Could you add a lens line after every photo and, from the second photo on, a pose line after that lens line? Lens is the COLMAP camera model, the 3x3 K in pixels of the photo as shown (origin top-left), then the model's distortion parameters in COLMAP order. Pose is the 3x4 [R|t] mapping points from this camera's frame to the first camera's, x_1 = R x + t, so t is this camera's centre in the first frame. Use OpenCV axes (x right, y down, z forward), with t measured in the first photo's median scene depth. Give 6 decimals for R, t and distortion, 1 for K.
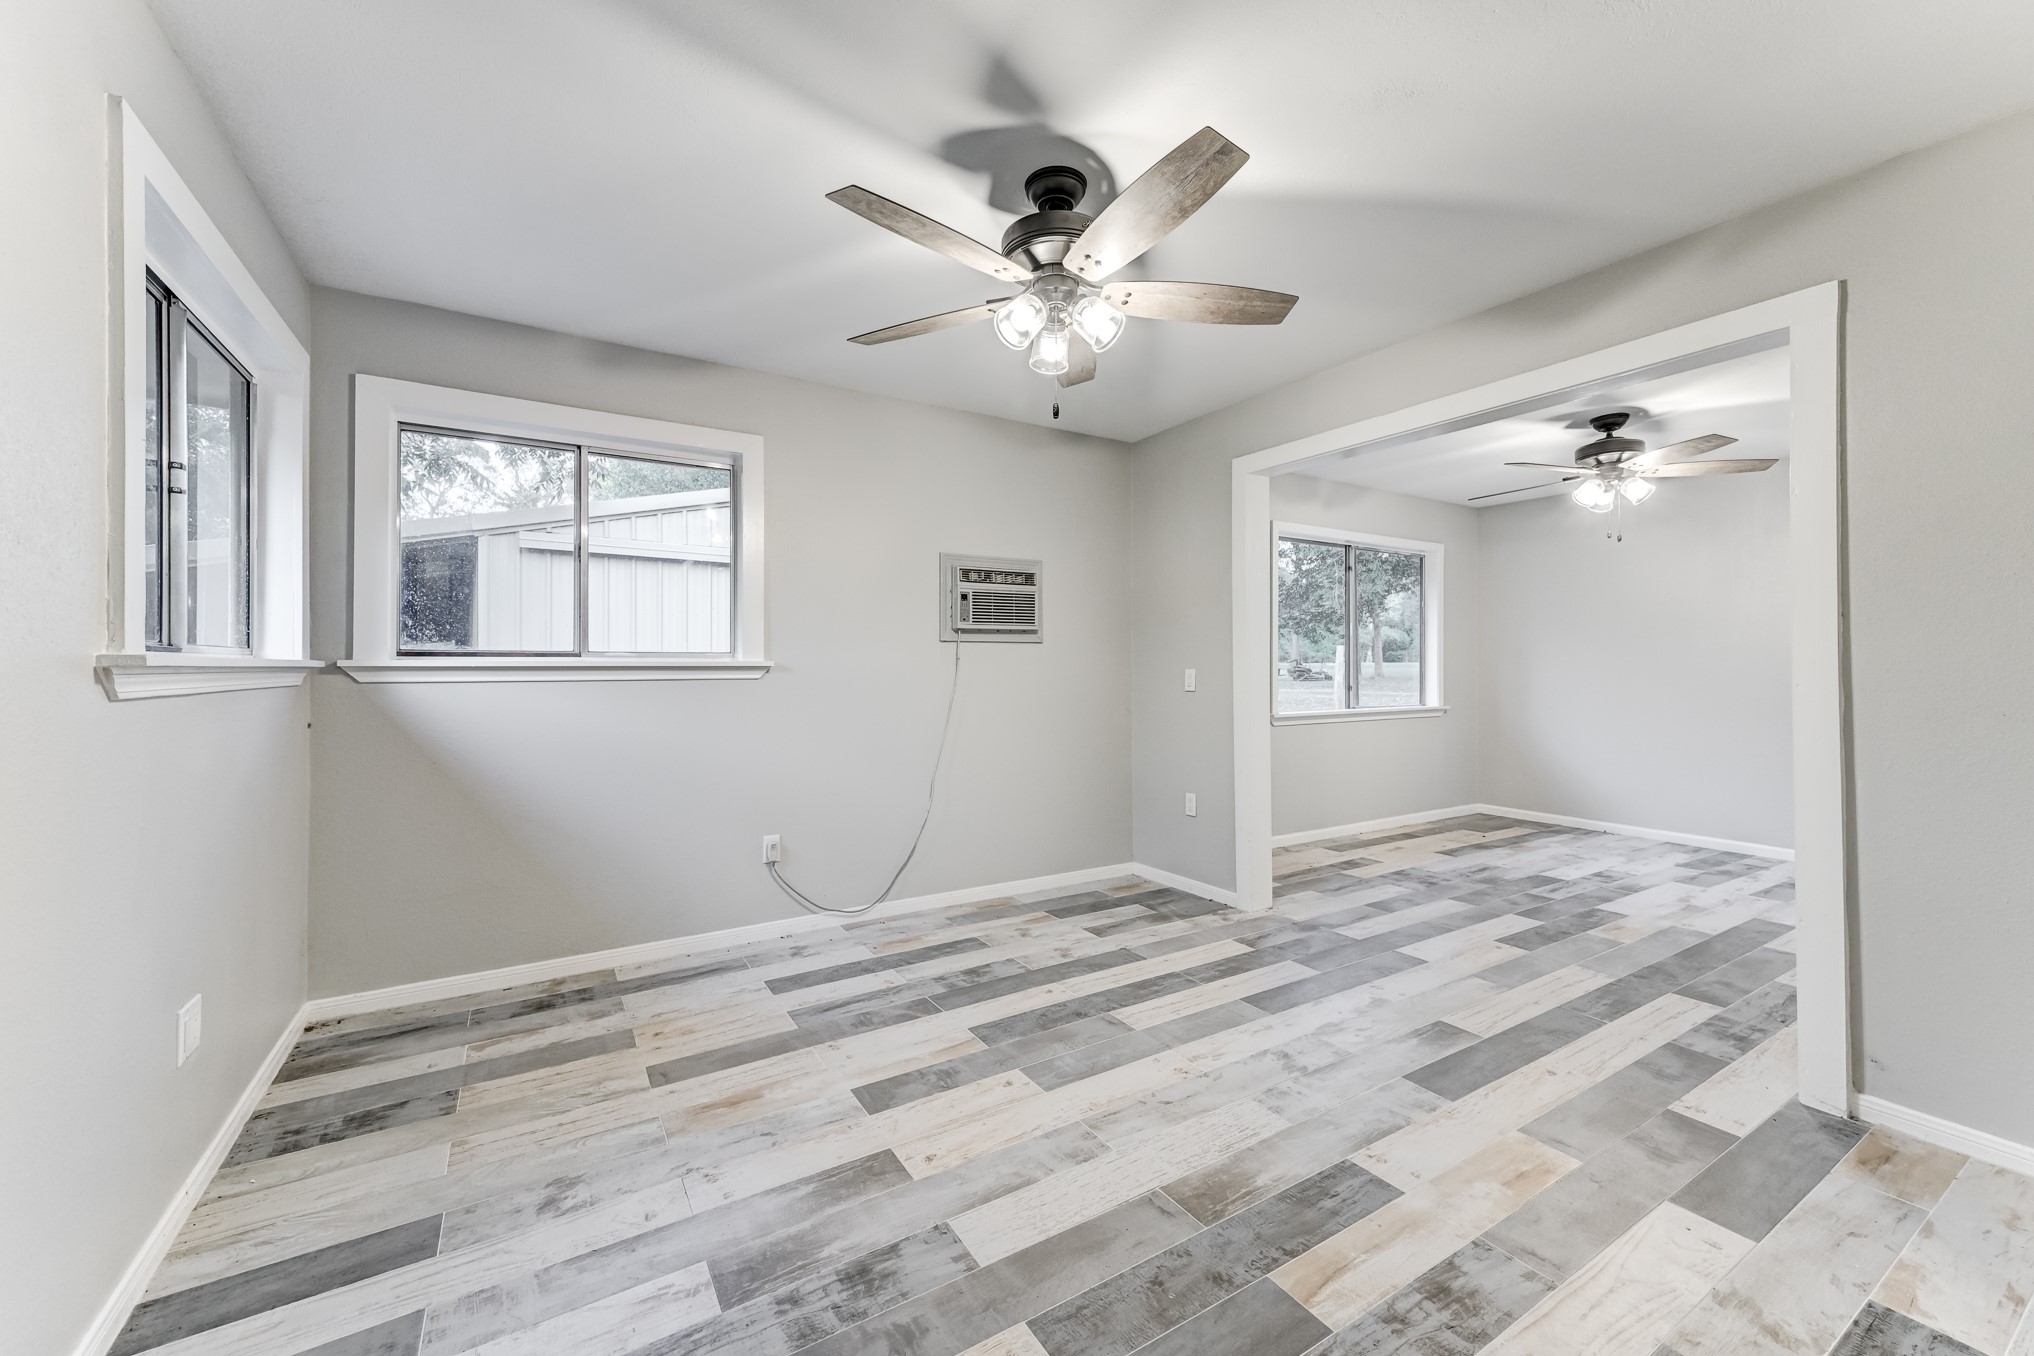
lens RADIAL K [[788.1, 0, 1021.4], [0, 788.1, 670.2], [0, 0, 1]] dist [0.008791, -0.000407]
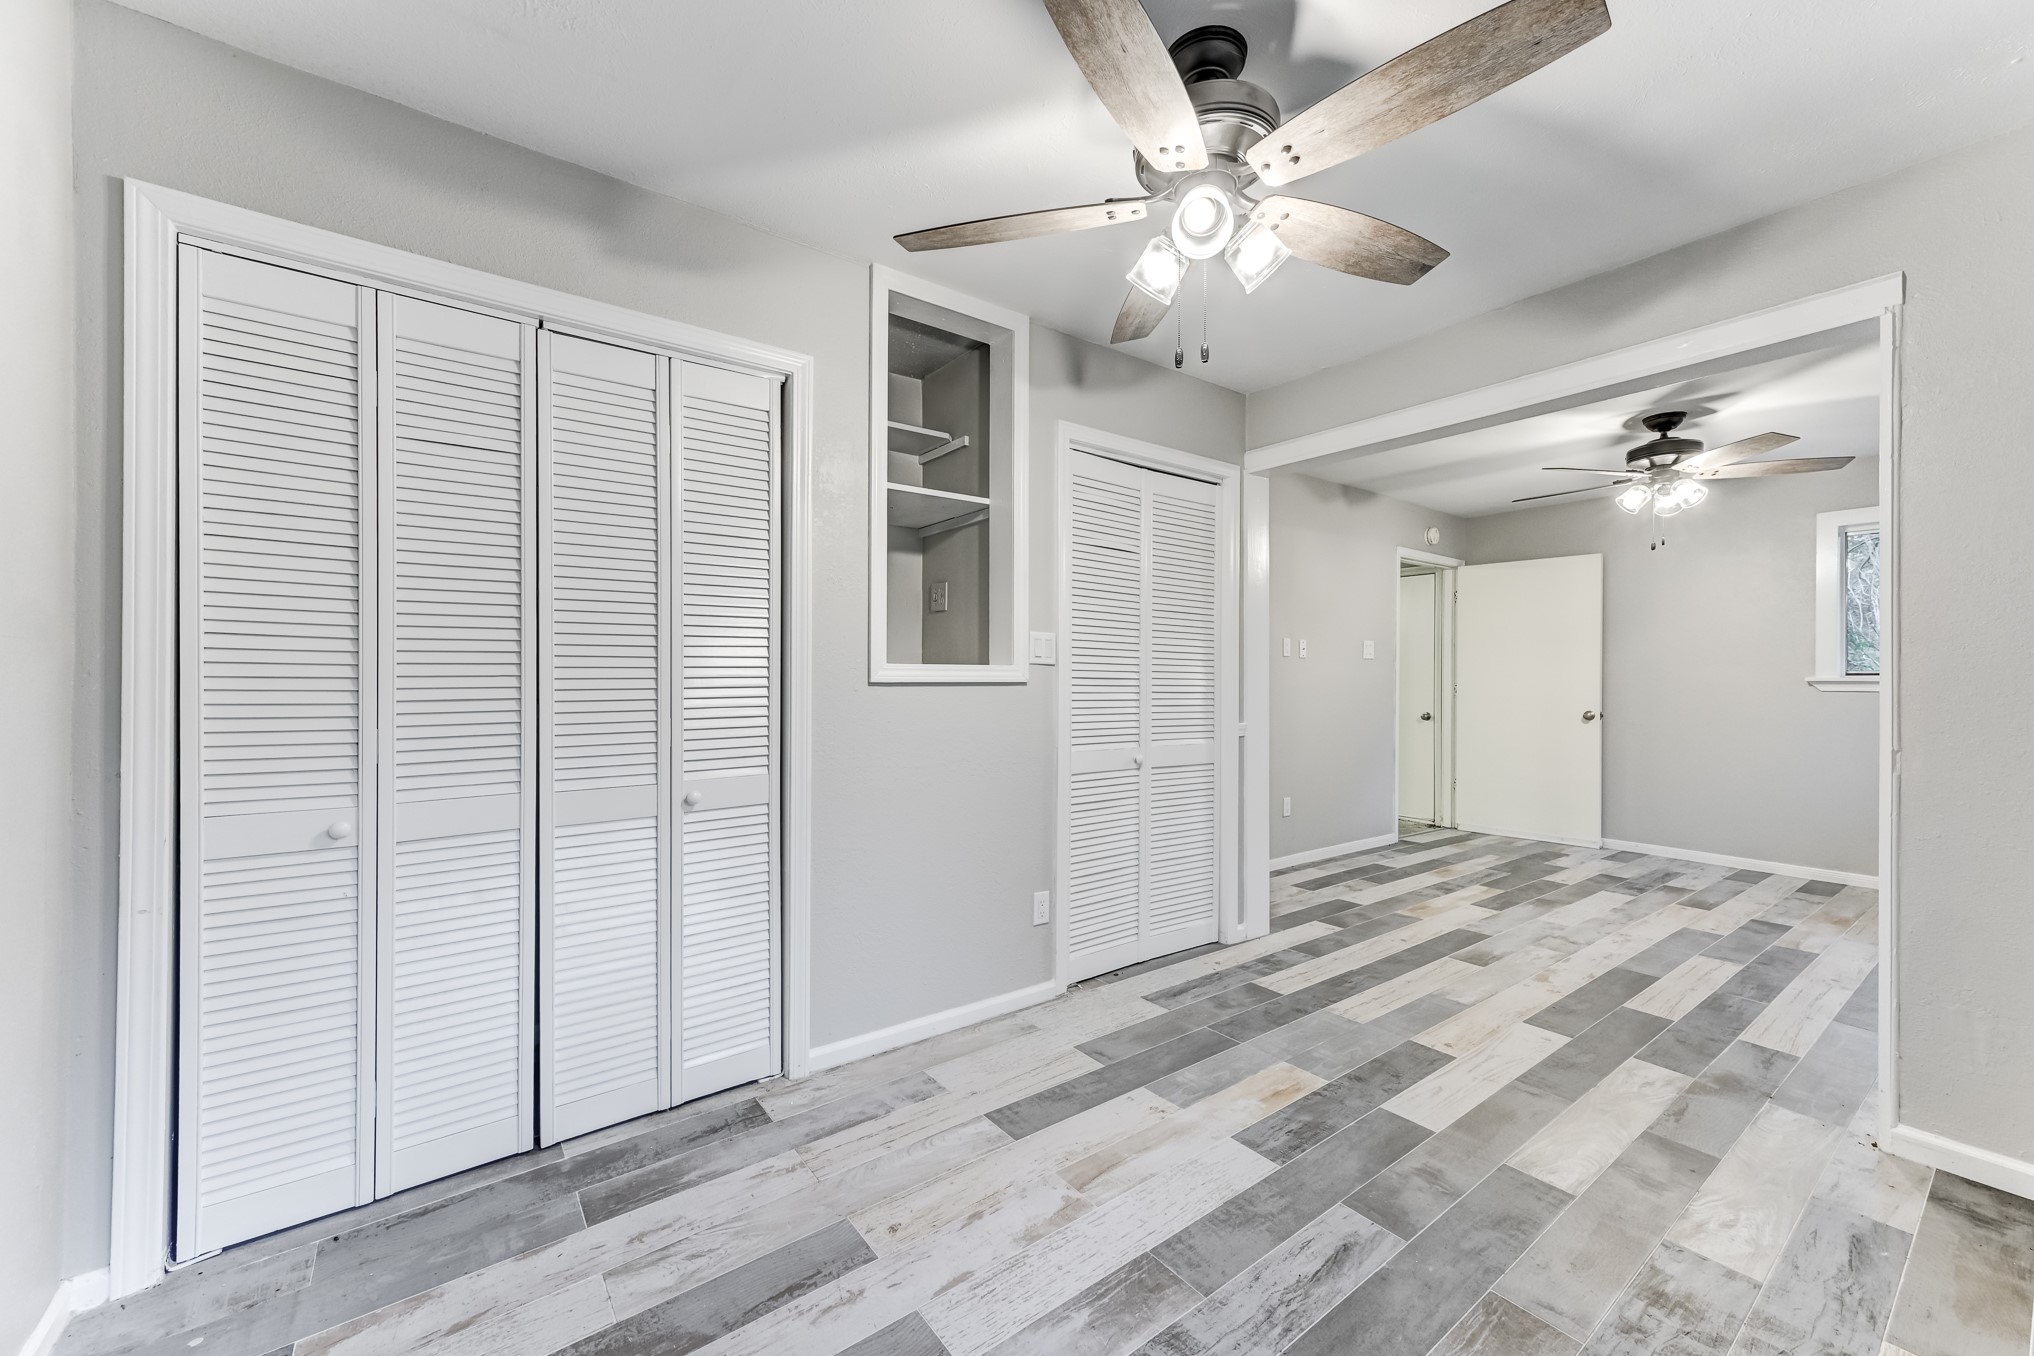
lens RADIAL K [[788.1, 0, 1004.3], [0, 788.1, 679.5], [0, 0, 1]] dist [0.008791, -0.000407]
pose [[-0.997360, -0.003373, -0.072535, 1.287170], [-0.003569, 0.999990, 0.002579, -0.009967], [0.072526, 0.002831, -0.997363, 2.047735]]
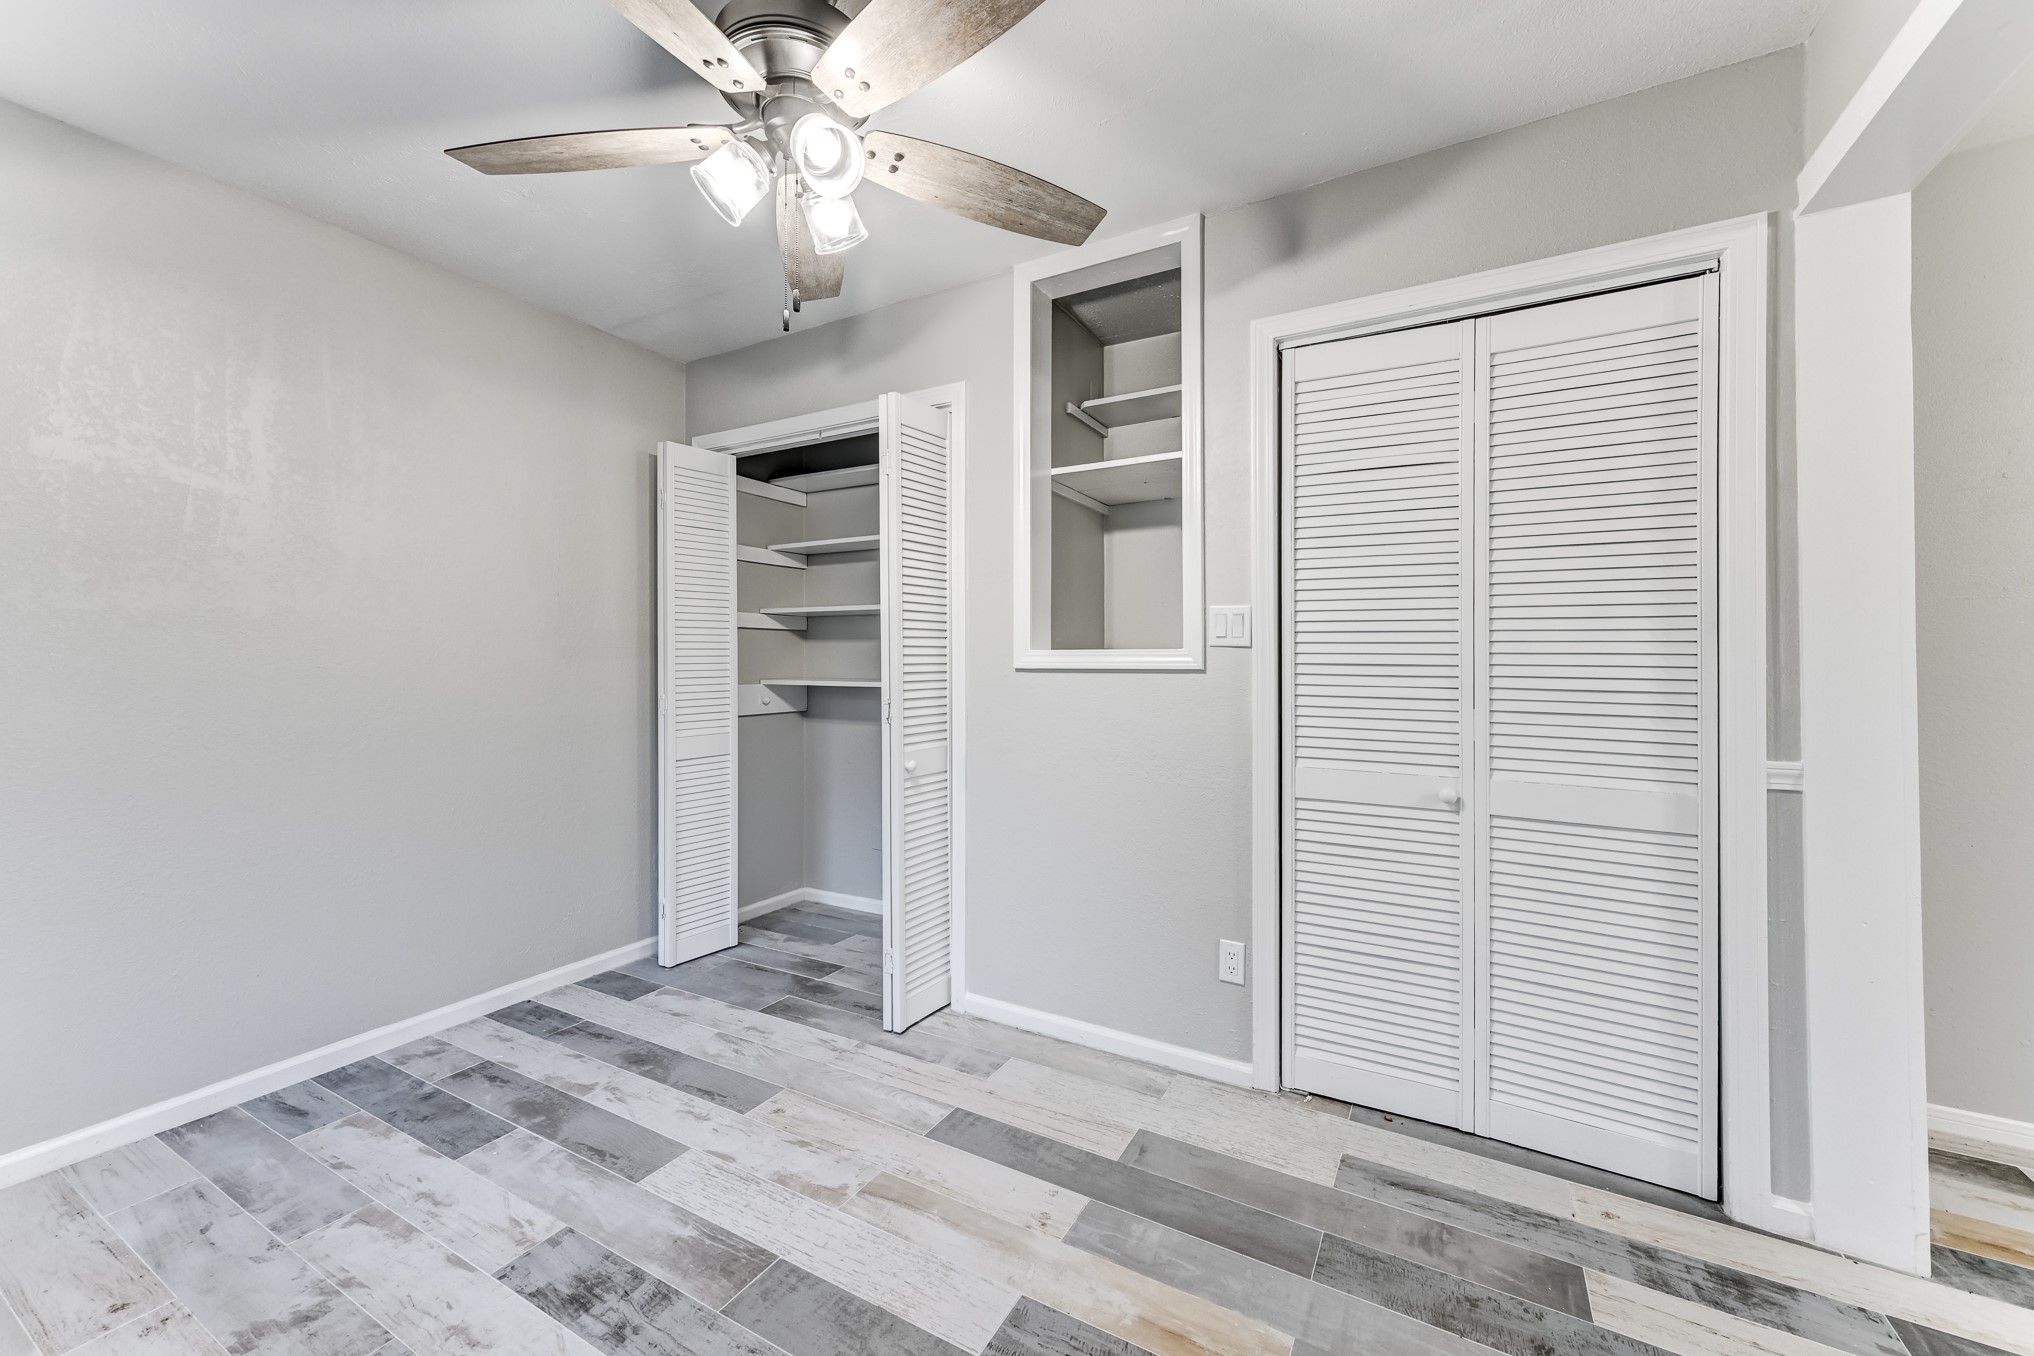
lens RADIAL K [[788.1, 0, 1012.3], [0, 788.1, 664.0], [0, 0, 1]] dist [0.008791, -0.000407]
pose [[-0.472486, -0.002705, 0.881334, 0.559509], [-0.001560, 0.999996, 0.002233, -0.011221], [-0.881337, -0.000320, -0.472488, 1.592511]]
